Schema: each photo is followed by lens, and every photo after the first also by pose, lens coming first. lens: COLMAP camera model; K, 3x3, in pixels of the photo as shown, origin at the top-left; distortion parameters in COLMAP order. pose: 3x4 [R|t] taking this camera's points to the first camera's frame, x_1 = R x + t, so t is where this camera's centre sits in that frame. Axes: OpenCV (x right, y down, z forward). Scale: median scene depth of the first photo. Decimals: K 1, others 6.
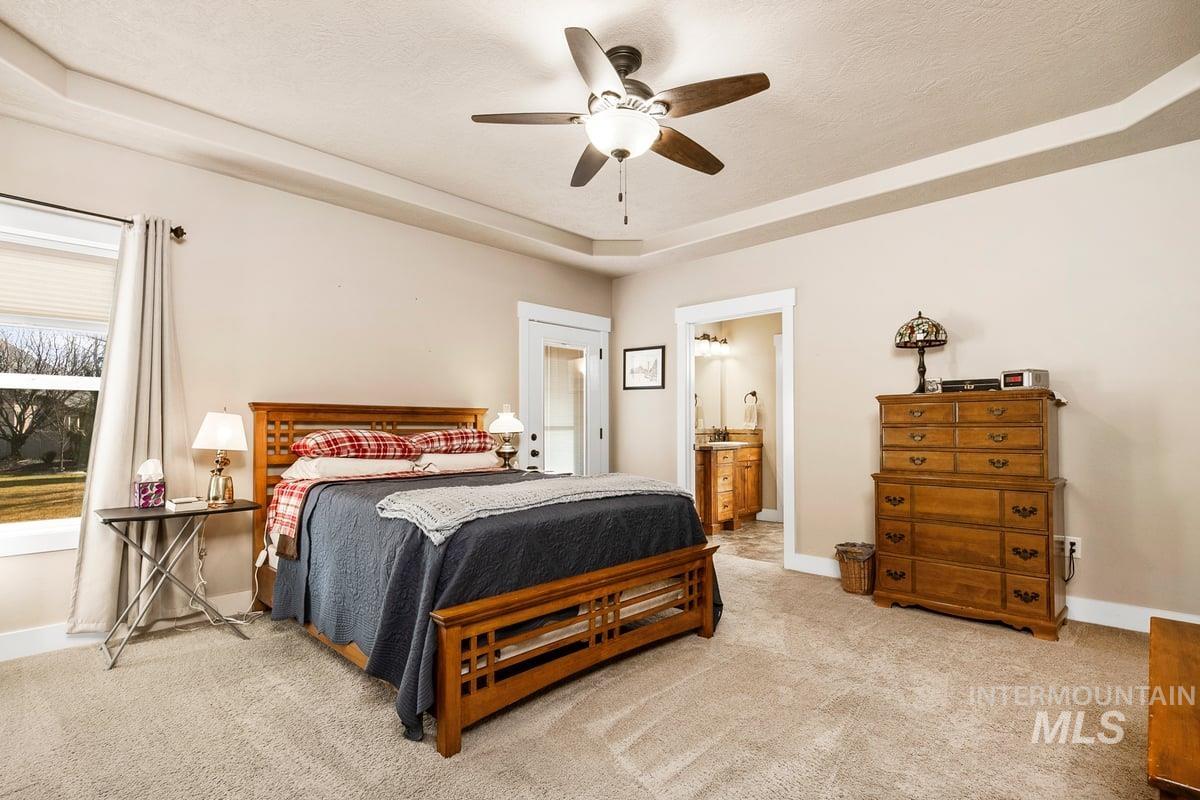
lens RADIAL K [[583.4, 0, 600.8], [0, 583.4, 407.8], [0, 0, 1]] dist [0.004791, -0.004629]
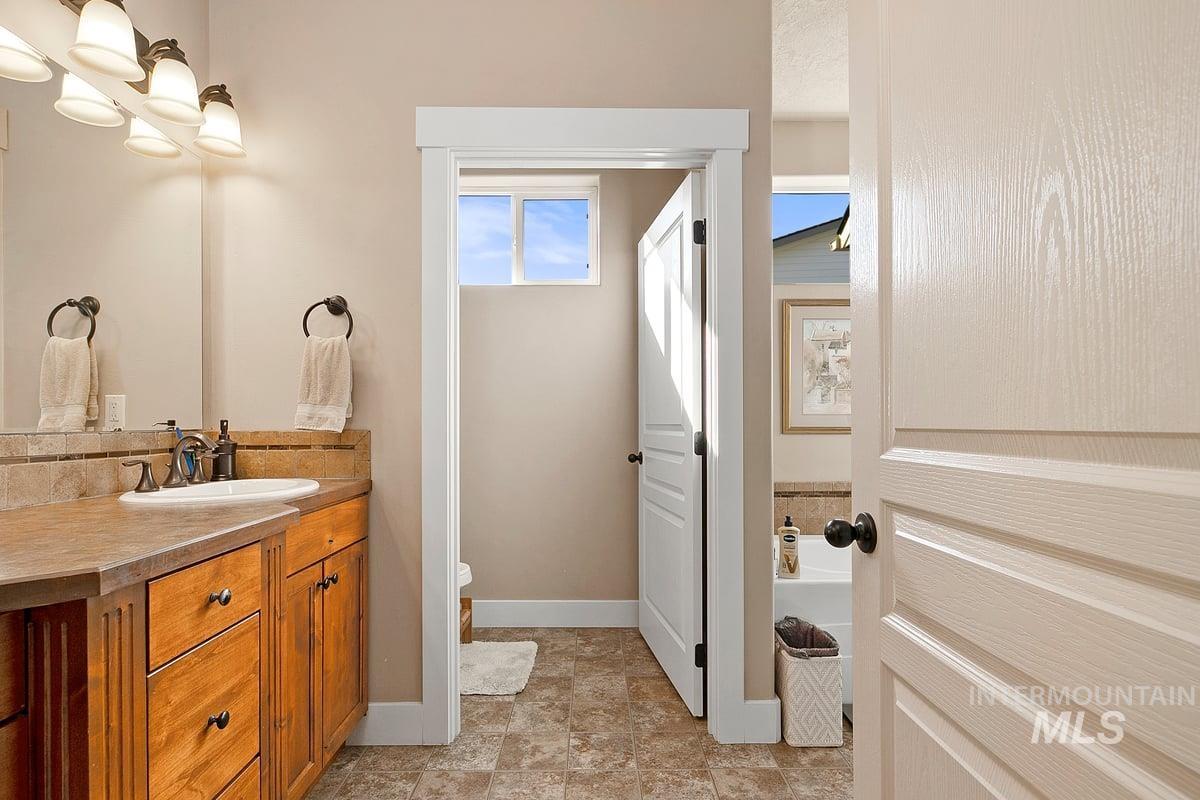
lens RADIAL K [[583.4, 0, 586.1], [0, 583.4, 428.0], [0, 0, 1]] dist [0.004791, -0.004629]
pose [[0.727664, -0.000567, 0.685933, 0.288965], [-0.021638, 0.999483, 0.023780, 0.048236], [-0.685592, -0.032146, 0.727276, 1.322989]]
